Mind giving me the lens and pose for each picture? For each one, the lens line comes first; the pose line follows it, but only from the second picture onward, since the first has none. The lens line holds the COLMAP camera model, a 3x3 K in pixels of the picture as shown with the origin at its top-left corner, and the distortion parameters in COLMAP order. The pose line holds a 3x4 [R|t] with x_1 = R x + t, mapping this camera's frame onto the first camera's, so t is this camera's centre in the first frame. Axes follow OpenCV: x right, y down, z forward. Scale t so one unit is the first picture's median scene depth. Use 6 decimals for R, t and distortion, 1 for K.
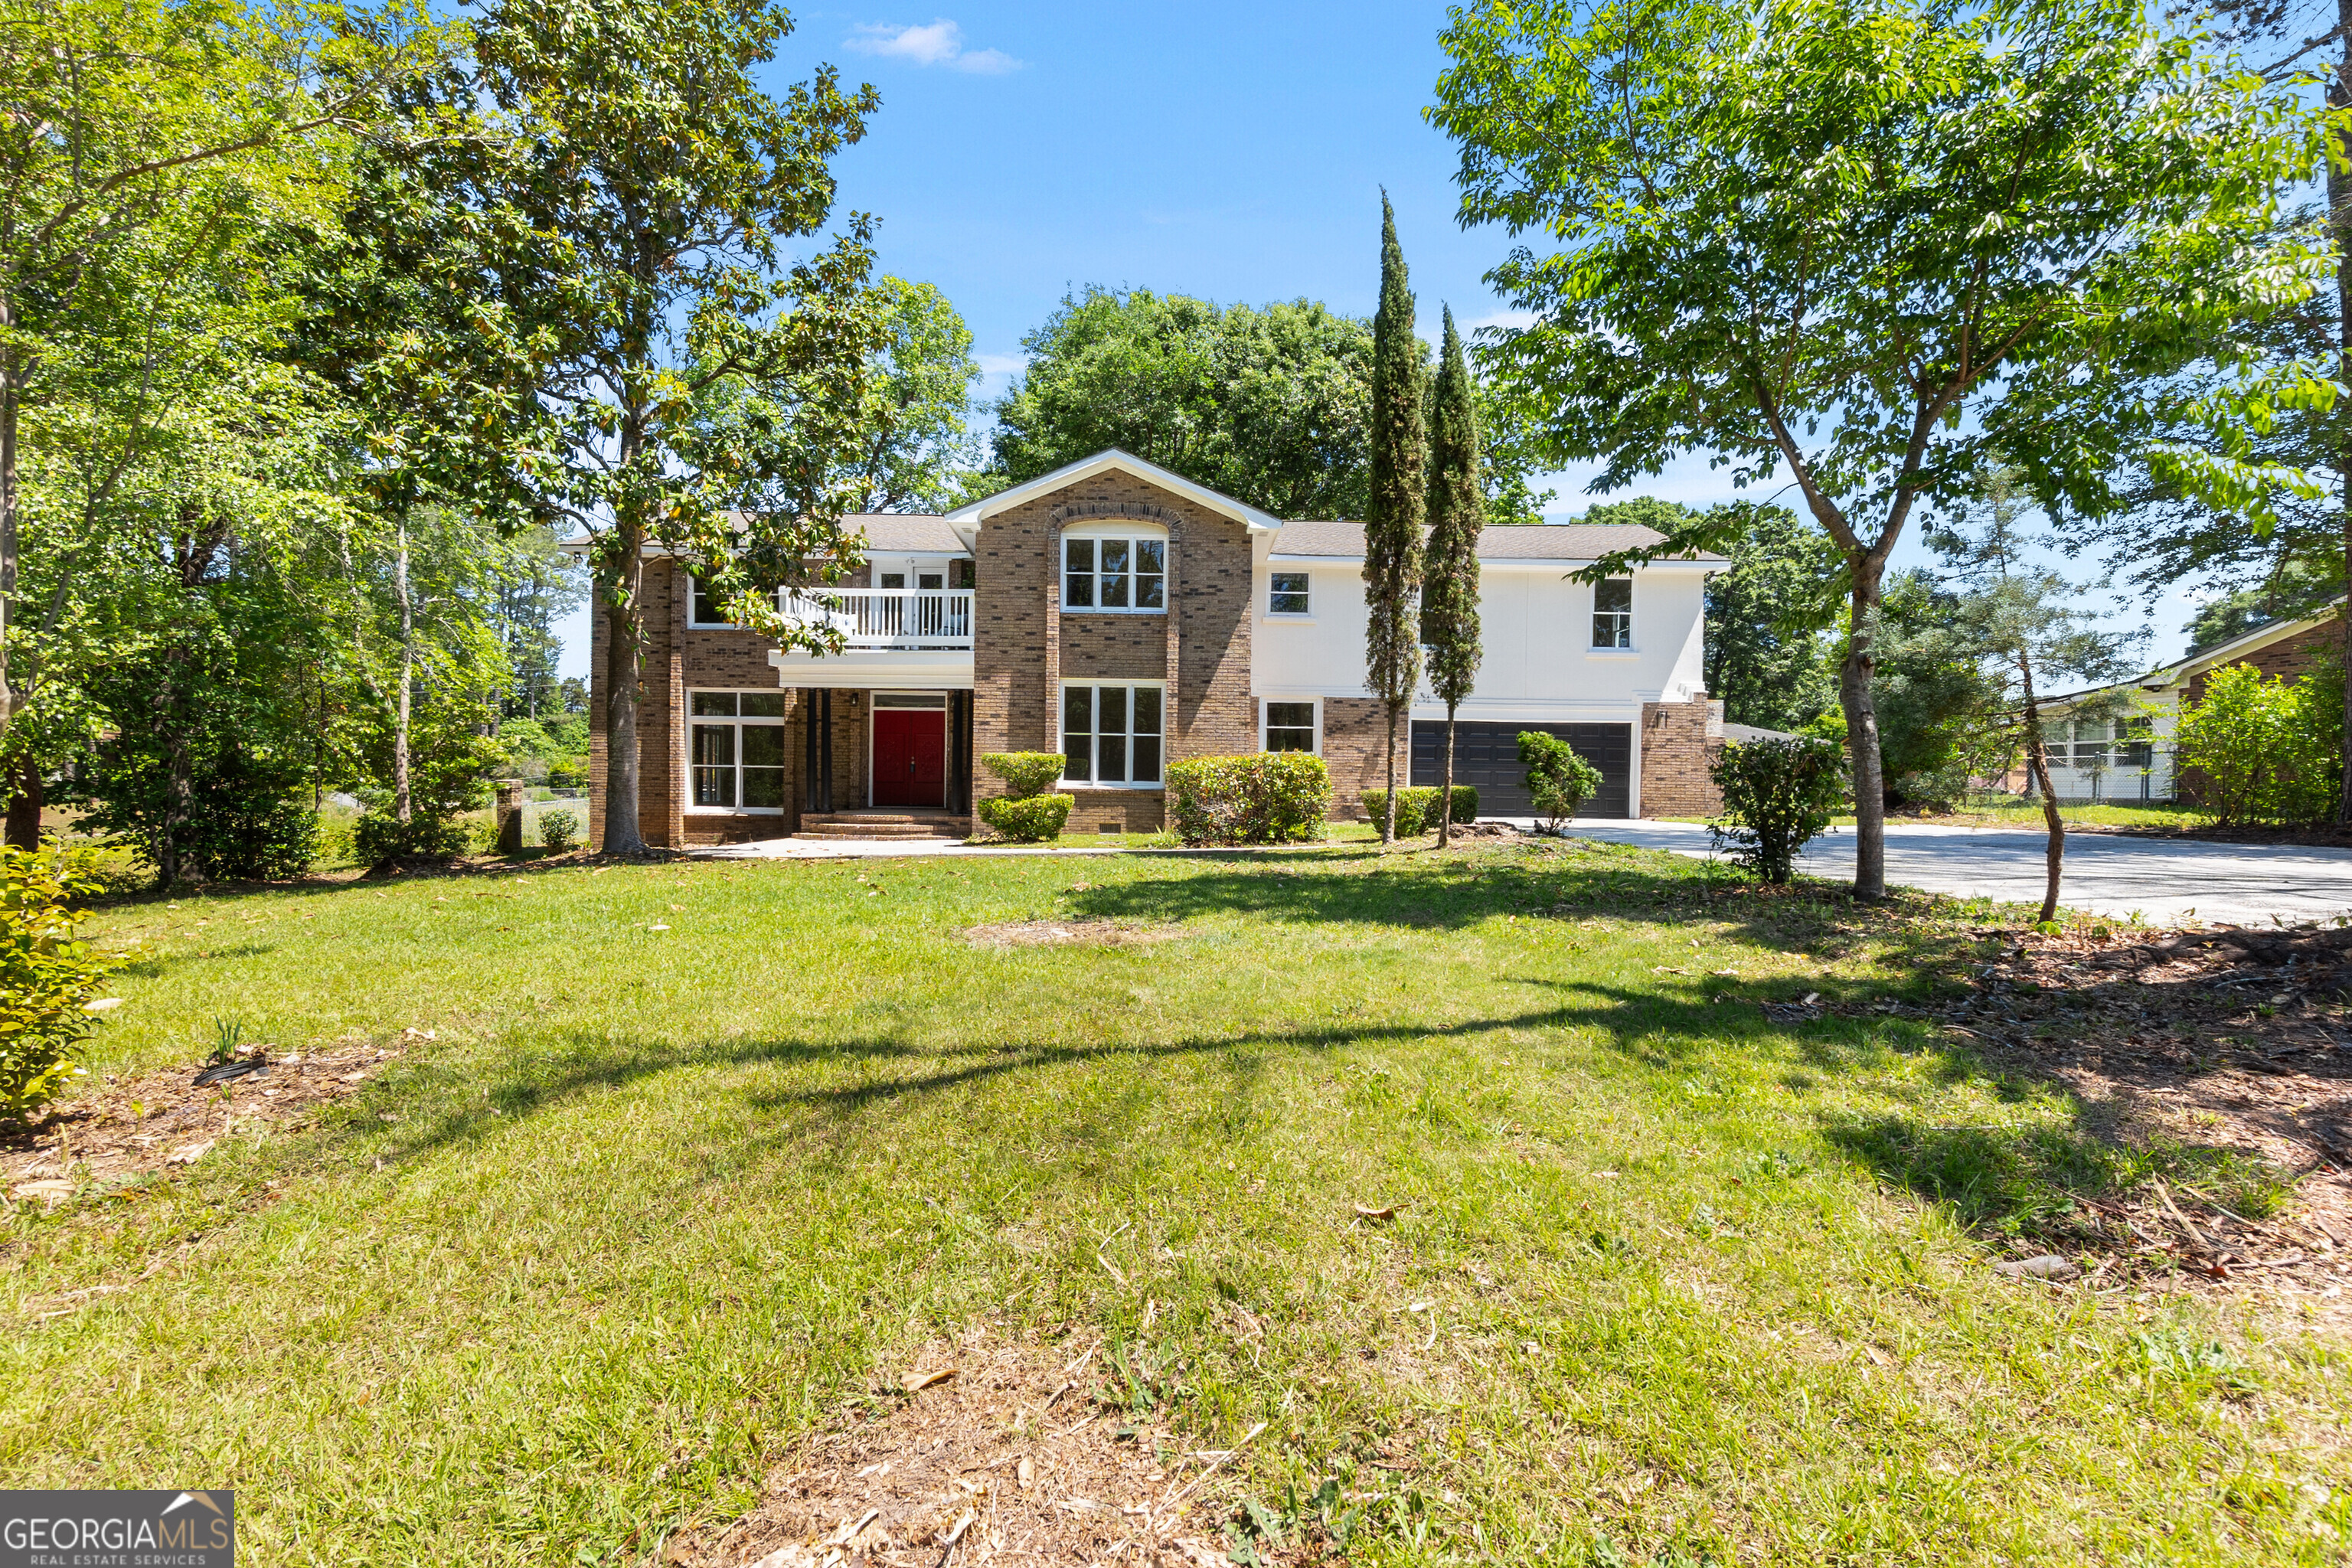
lens RADIAL K [[1061.8, 0, 1176.0], [0, 1061.8, 784.0], [0, 0, 1]] dist [-0.002591, -0.000097]
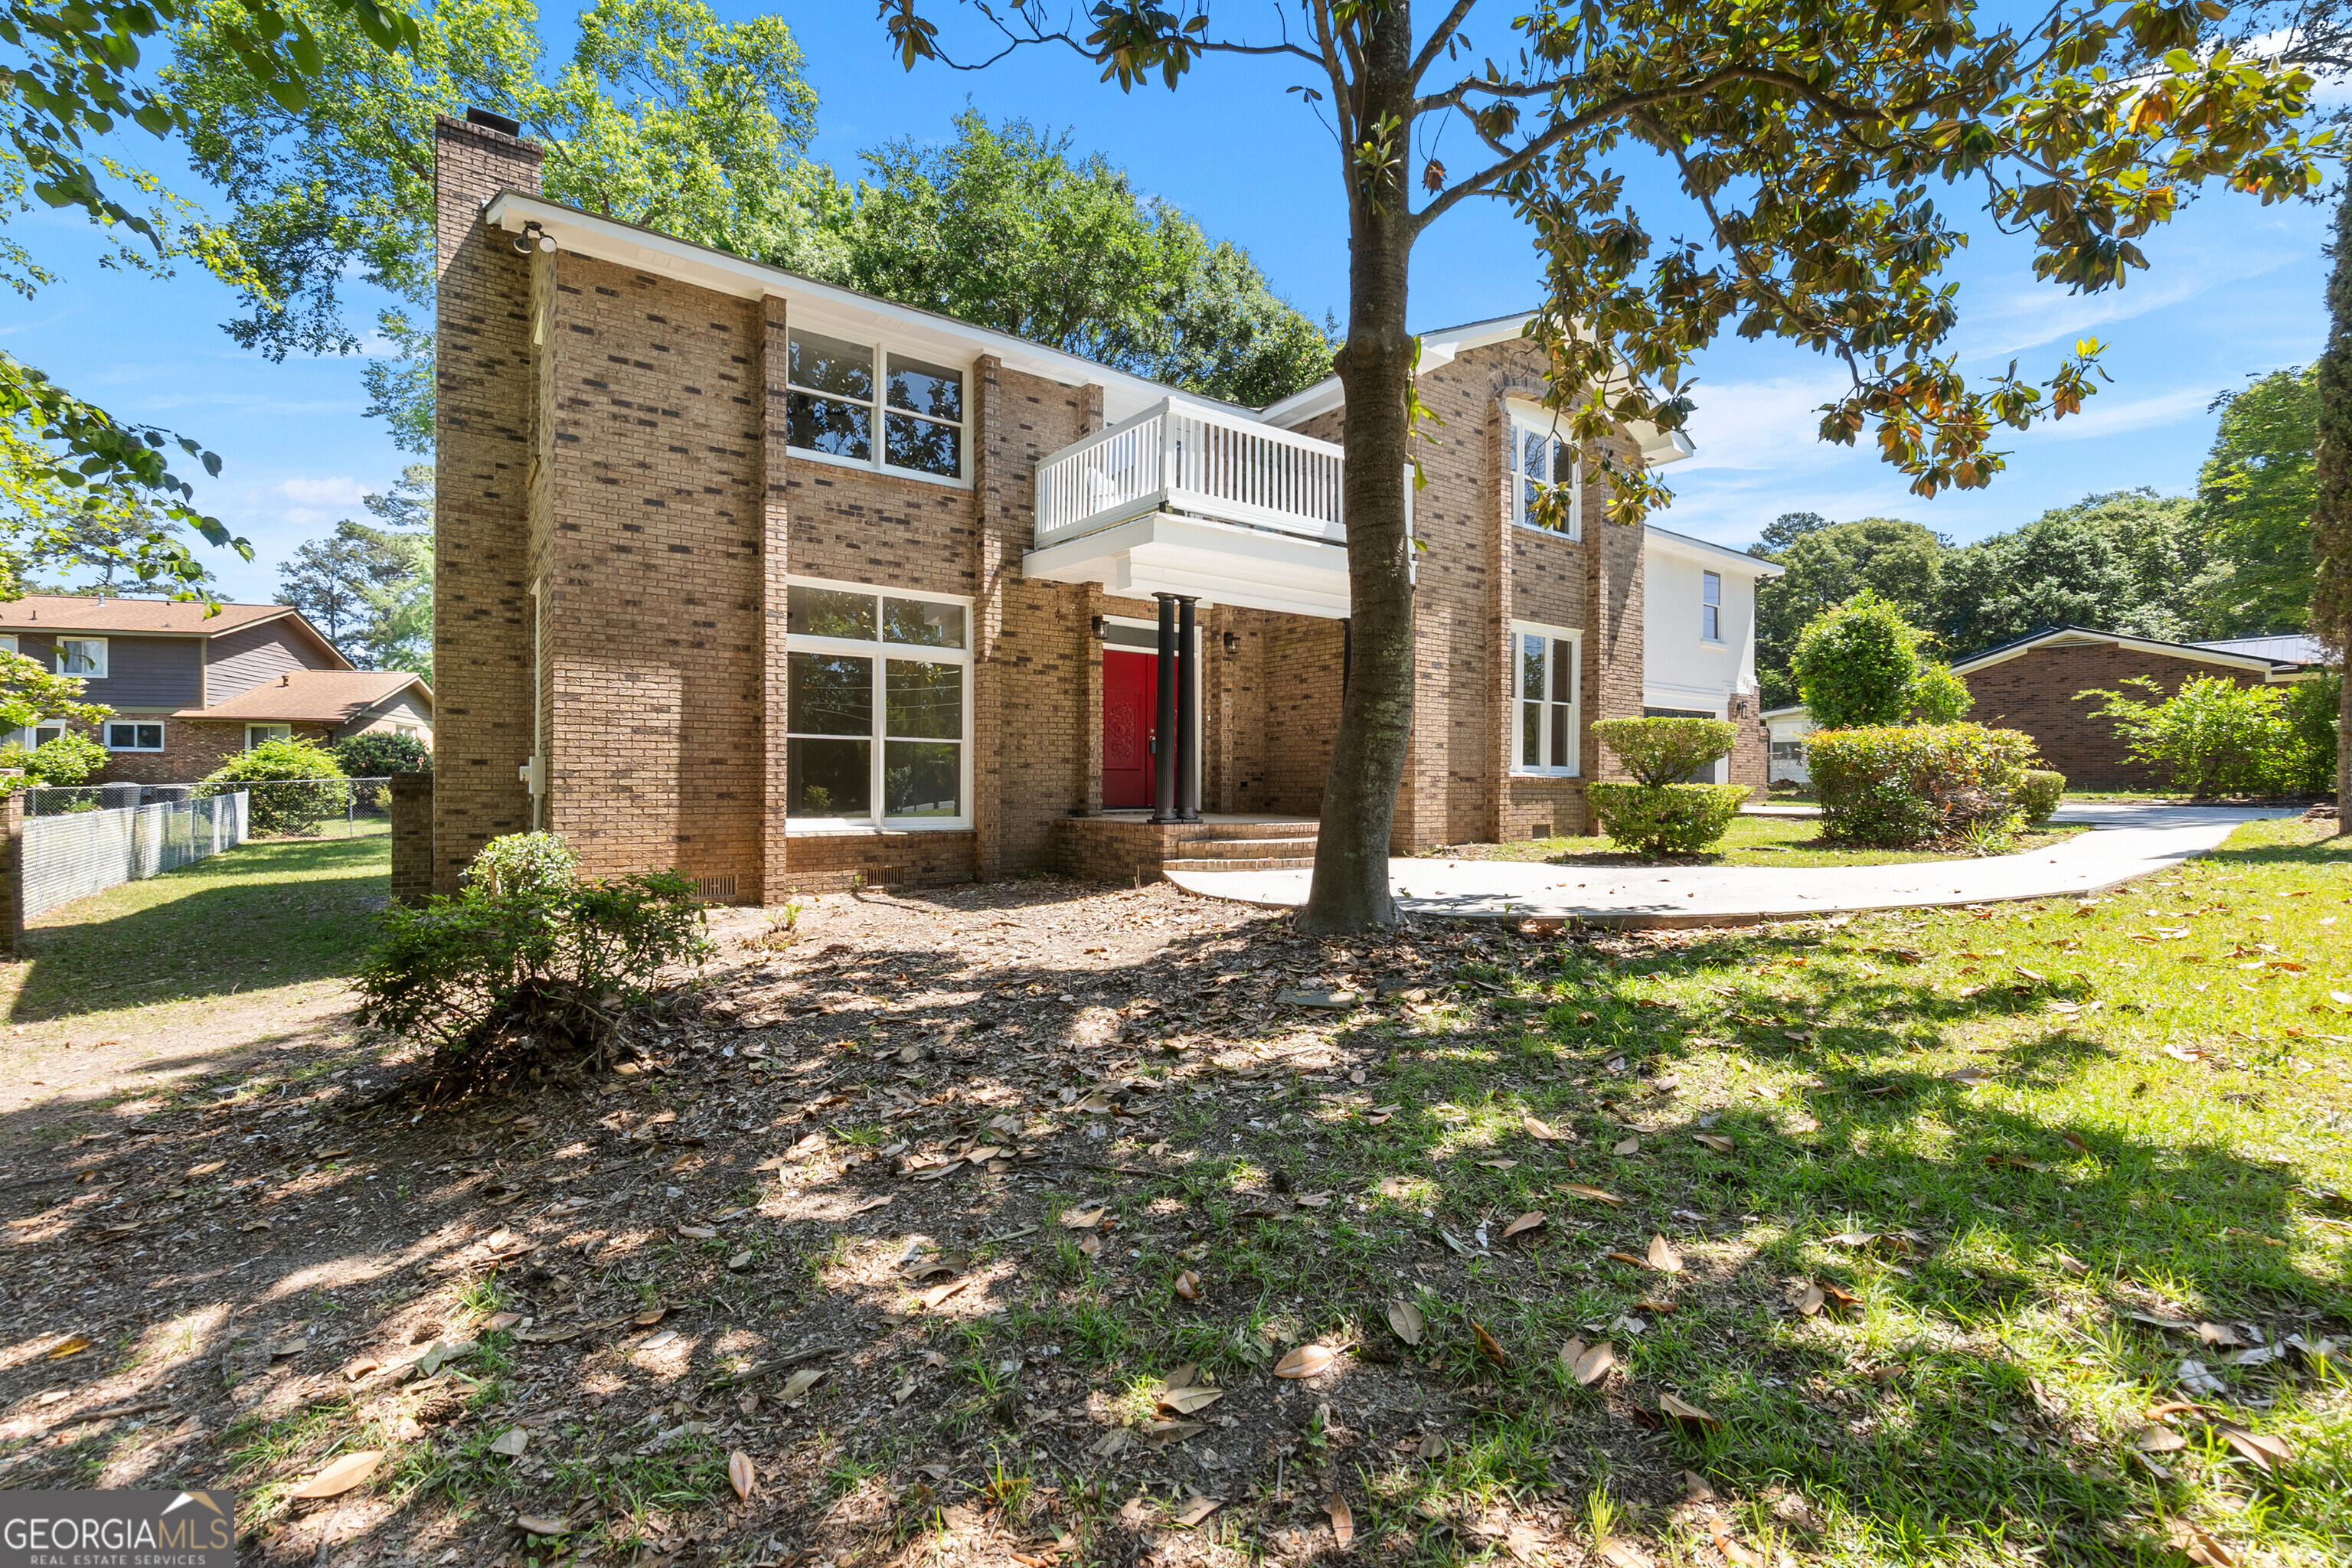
lens RADIAL K [[1021.8, 0, 1162.7], [0, 1021.8, 776.7], [0, 0, 1]] dist [-0.004121, -0.000341]
pose [[0.810535, -0.003478, 0.585680, -0.669211], [0.005857, 0.999980, -0.002168, 0.004389], [-0.585661, 0.005188, 0.810539, 0.584661]]
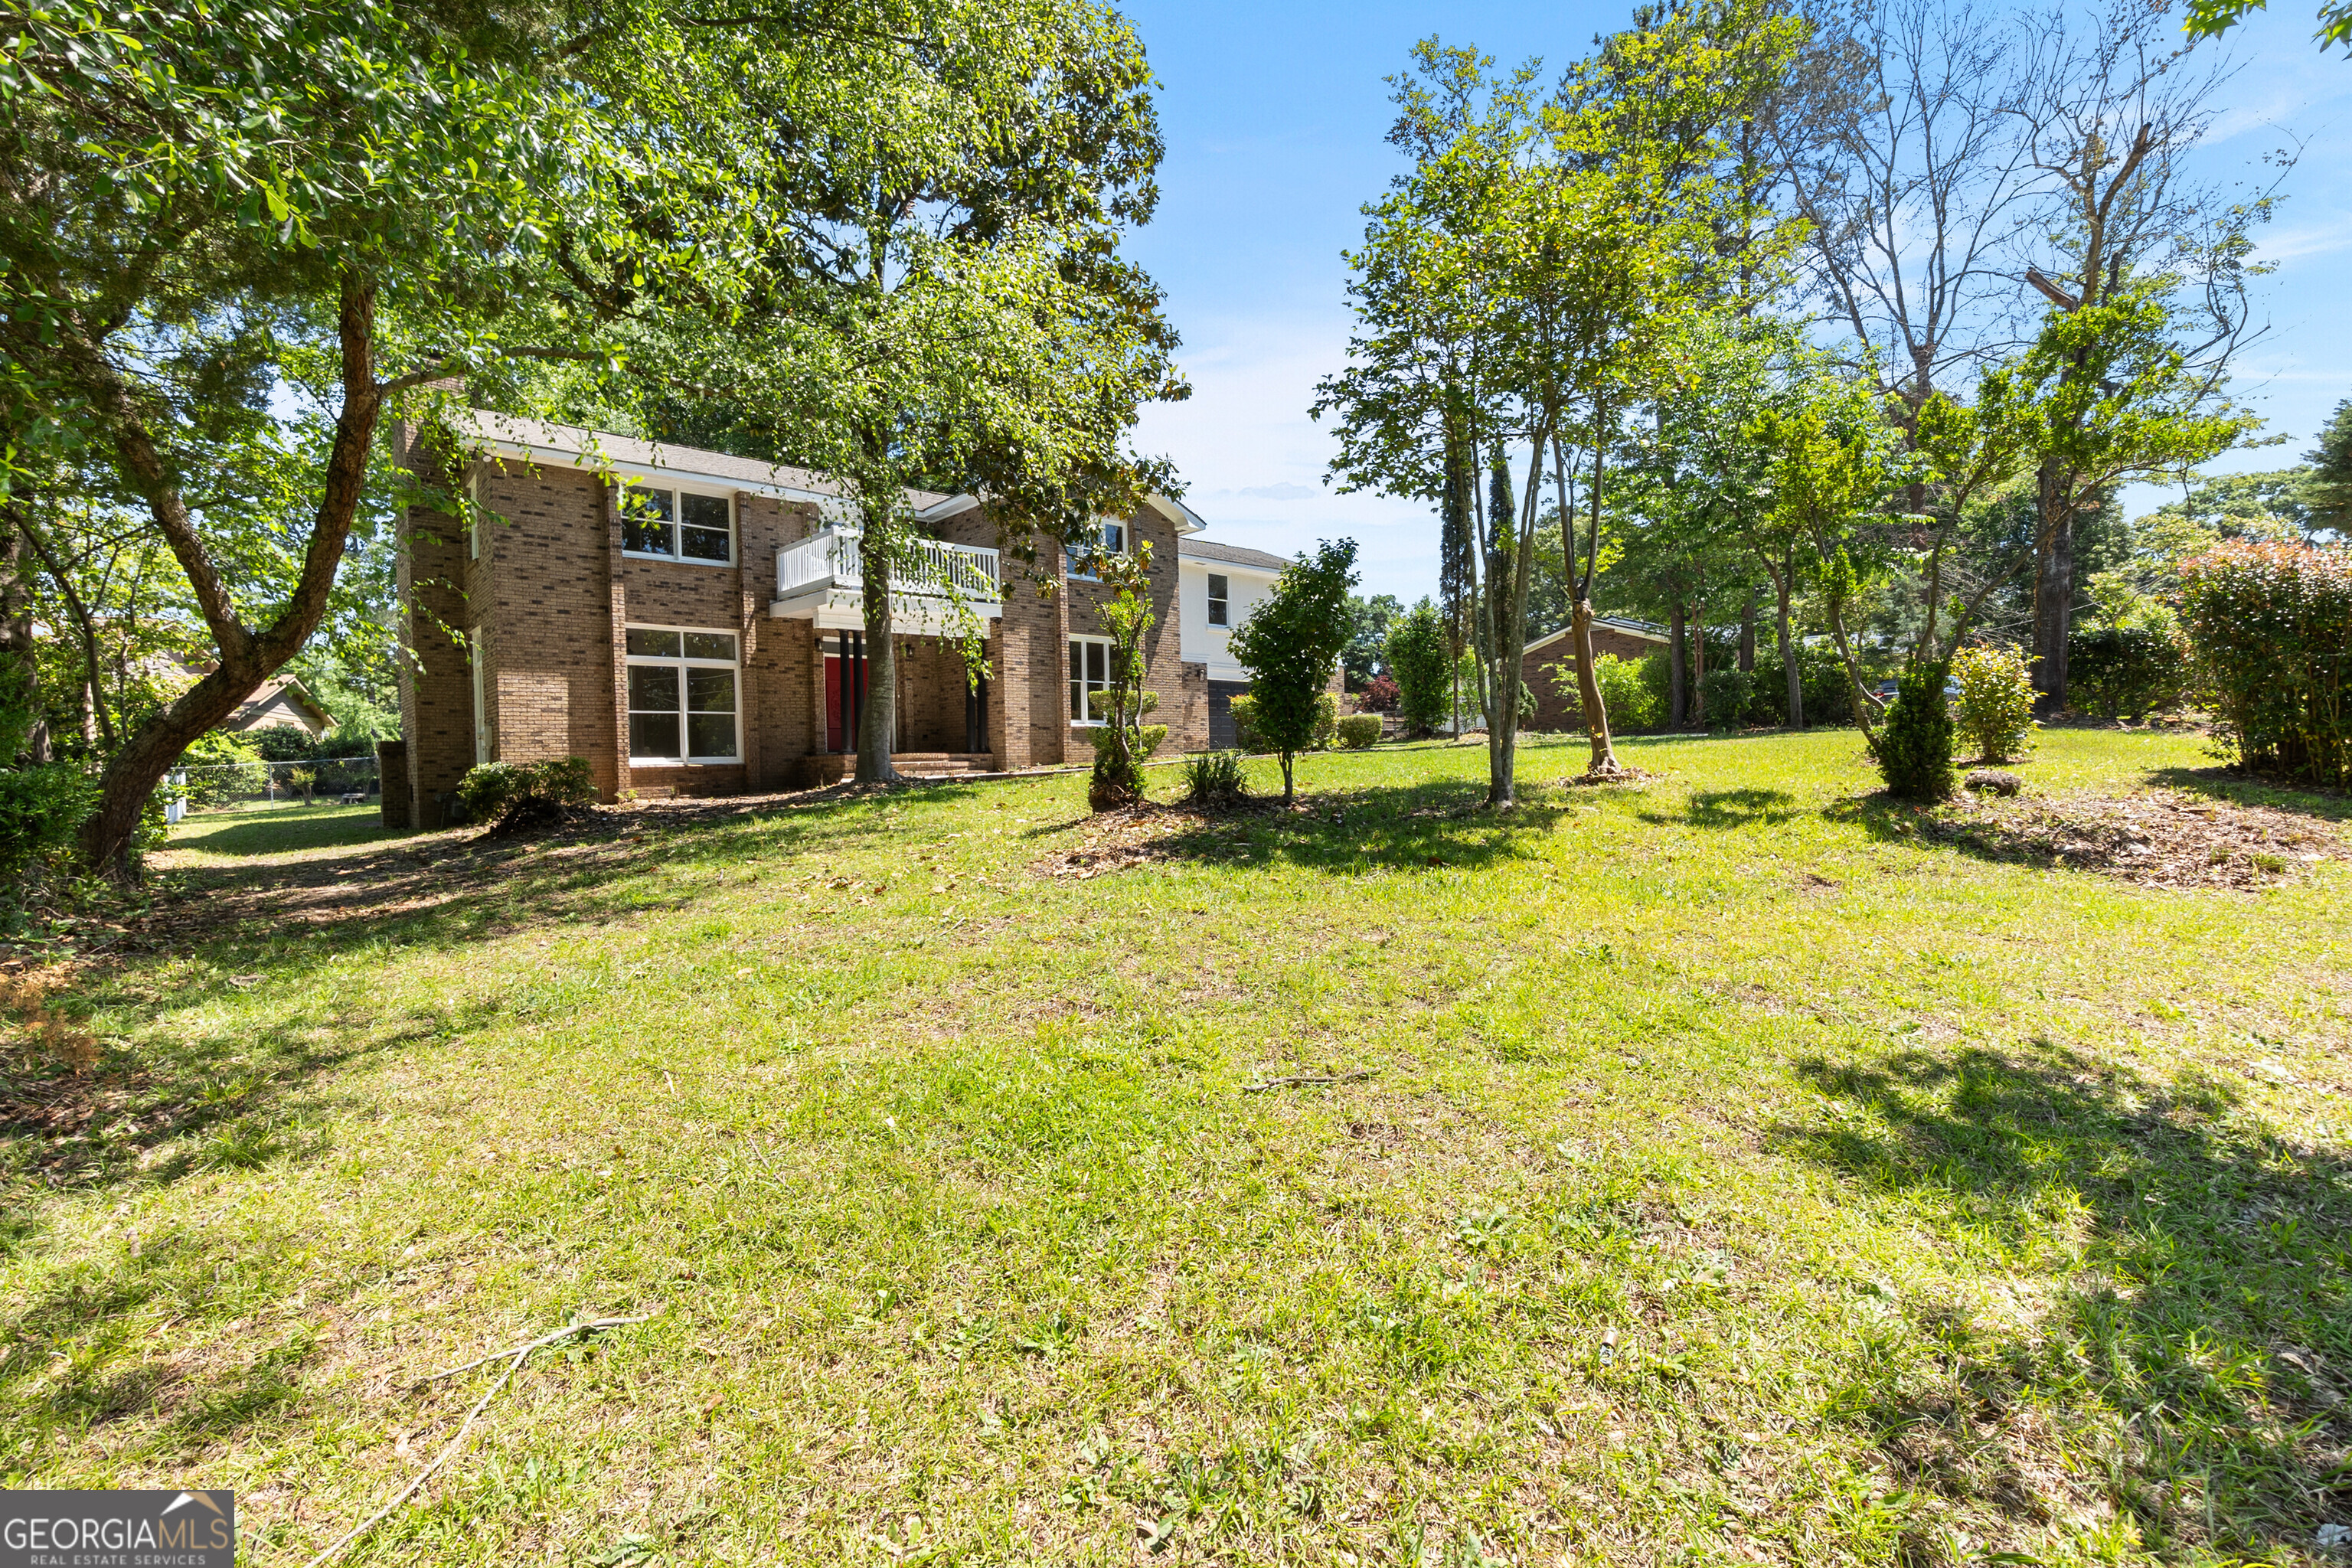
lens RADIAL K [[1021.8, 0, 1162.7], [0, 1021.8, 776.7], [0, 0, 1]] dist [-0.004121, -0.000341]
pose [[0.736787, -0.041019, 0.674880, -0.796397], [0.037332, 0.999103, 0.019969, 0.041370], [-0.675094, 0.010482, 0.737657, 0.085344]]
